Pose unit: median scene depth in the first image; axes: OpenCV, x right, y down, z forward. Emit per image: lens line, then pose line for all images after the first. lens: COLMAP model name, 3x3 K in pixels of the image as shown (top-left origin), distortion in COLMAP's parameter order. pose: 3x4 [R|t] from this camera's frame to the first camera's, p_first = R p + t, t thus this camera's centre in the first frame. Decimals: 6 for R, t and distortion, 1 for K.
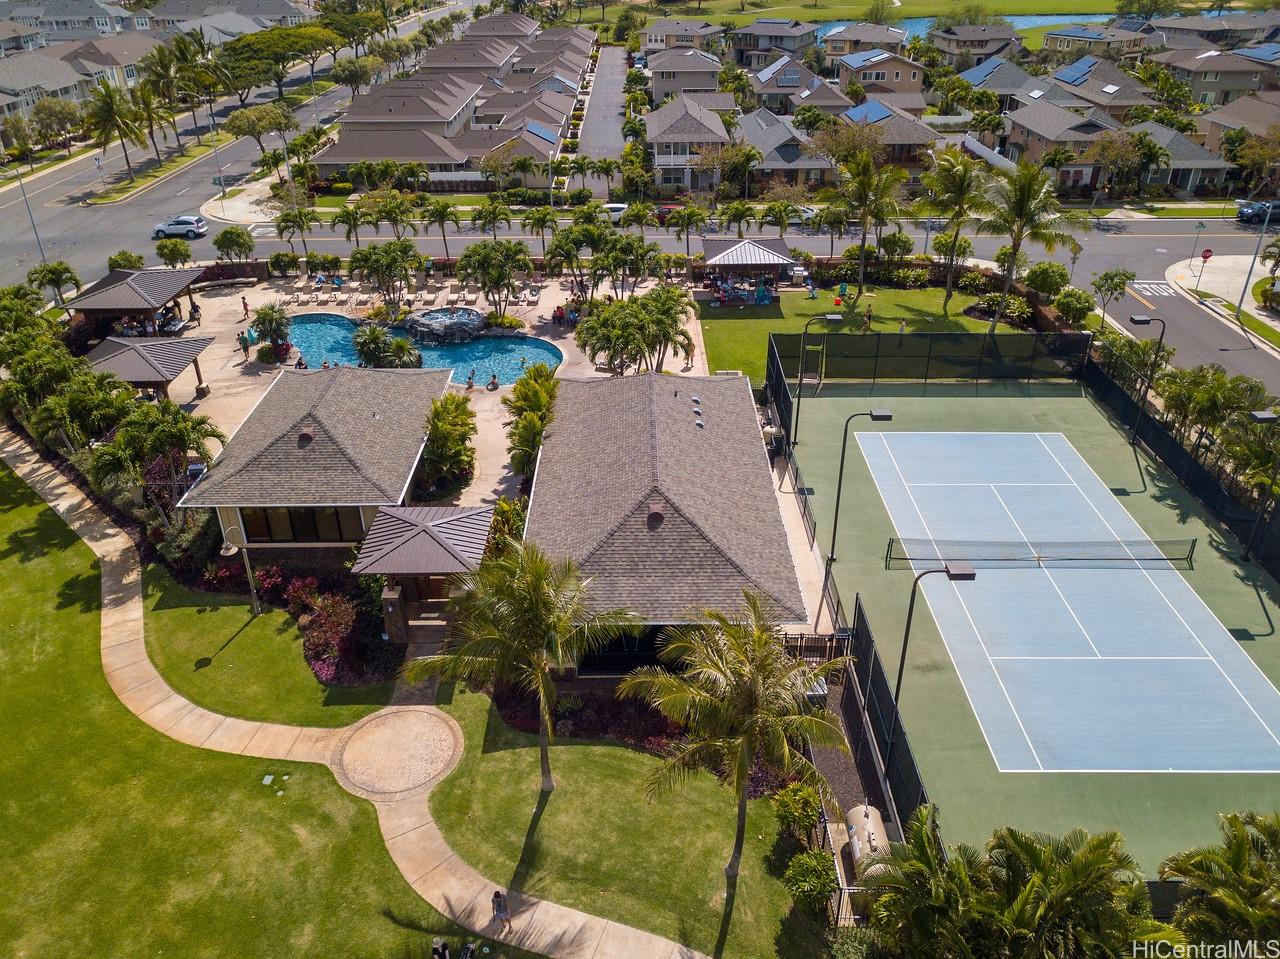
lens RADIAL K [[975.9, 0, 640.0], [0, 975.9, 479.5], [0, 0, 1]] dist [0.005711, 0.001178]
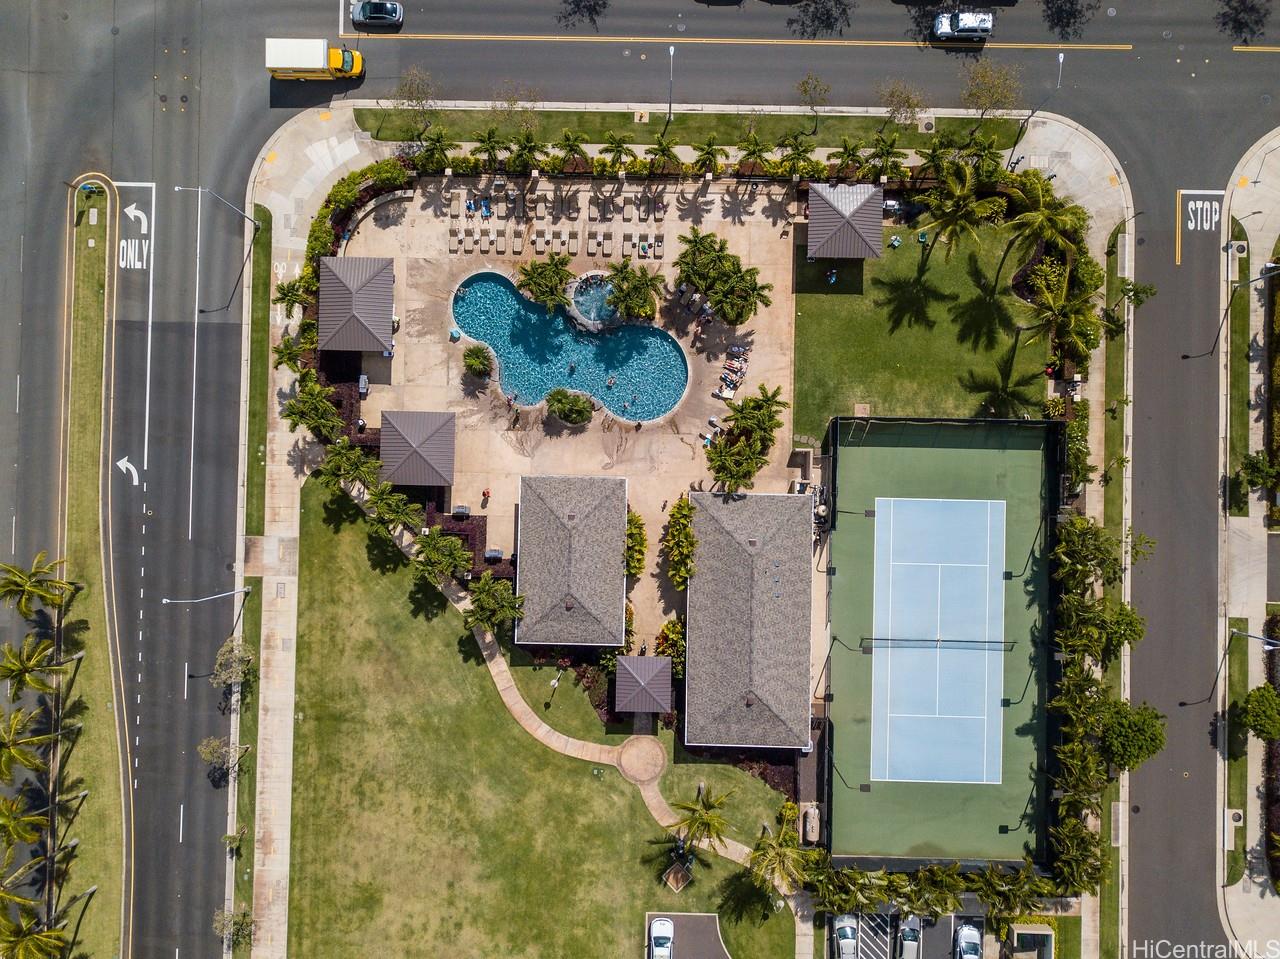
lens RADIAL K [[979.2, 0, 640.0], [0, 979.2, 479.5], [0, 0, 1]] dist [0.014264, 0.002956]
pose [[0.999636, 0.025656, -0.008301, -0.207900], [-0.005955, 0.510279, 0.859989, -1.946080], [0.026300, -0.859626, 0.510246, 0.259735]]
